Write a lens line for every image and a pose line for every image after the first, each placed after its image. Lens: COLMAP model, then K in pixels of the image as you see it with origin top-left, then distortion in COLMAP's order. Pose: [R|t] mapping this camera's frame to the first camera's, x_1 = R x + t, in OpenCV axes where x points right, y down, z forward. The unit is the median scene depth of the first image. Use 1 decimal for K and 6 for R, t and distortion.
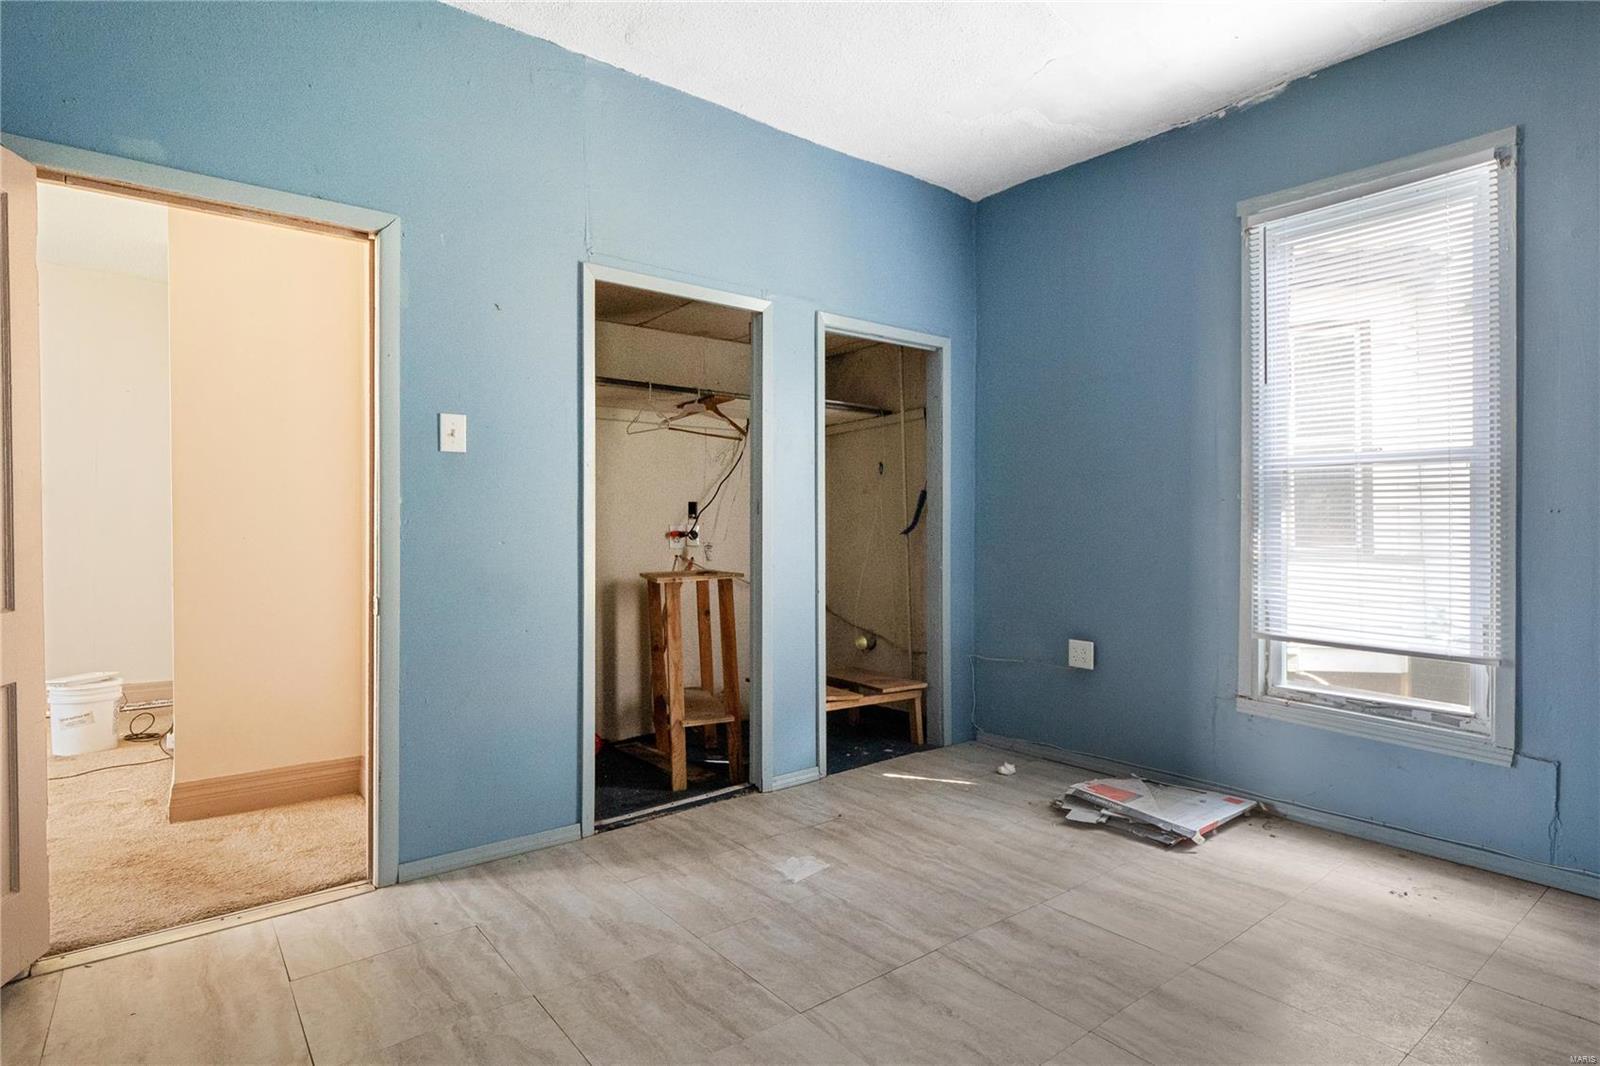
lens RADIAL K [[825.7, 0, 795.6], [0, 825.7, 532.5], [0, 0, 1]] dist [0.003036, 0.000331]
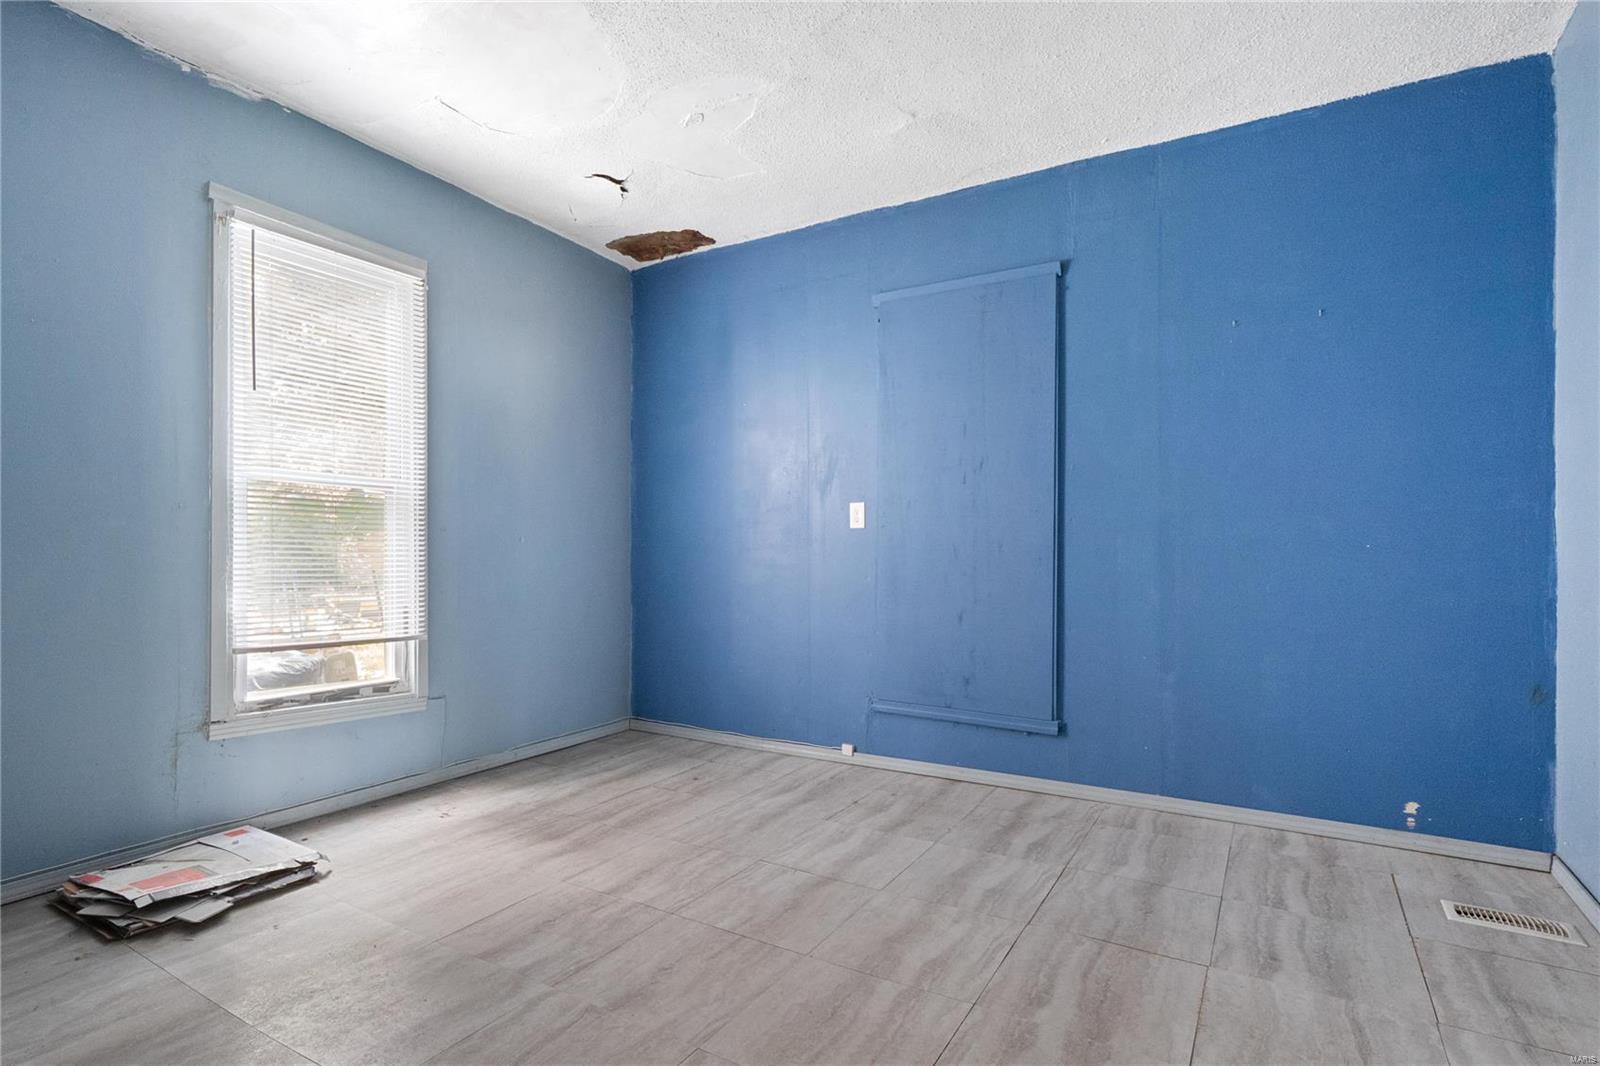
lens RADIAL K [[825.7, 0, 795.6], [0, 825.7, 532.5], [0, 0, 1]] dist [0.003036, 0.000331]
pose [[-0.361610, 0.016092, 0.932190, -0.589249], [0.000637, 0.999855, -0.017013, 0.004322], [-0.932329, -0.005558, -0.361568, 0.785299]]
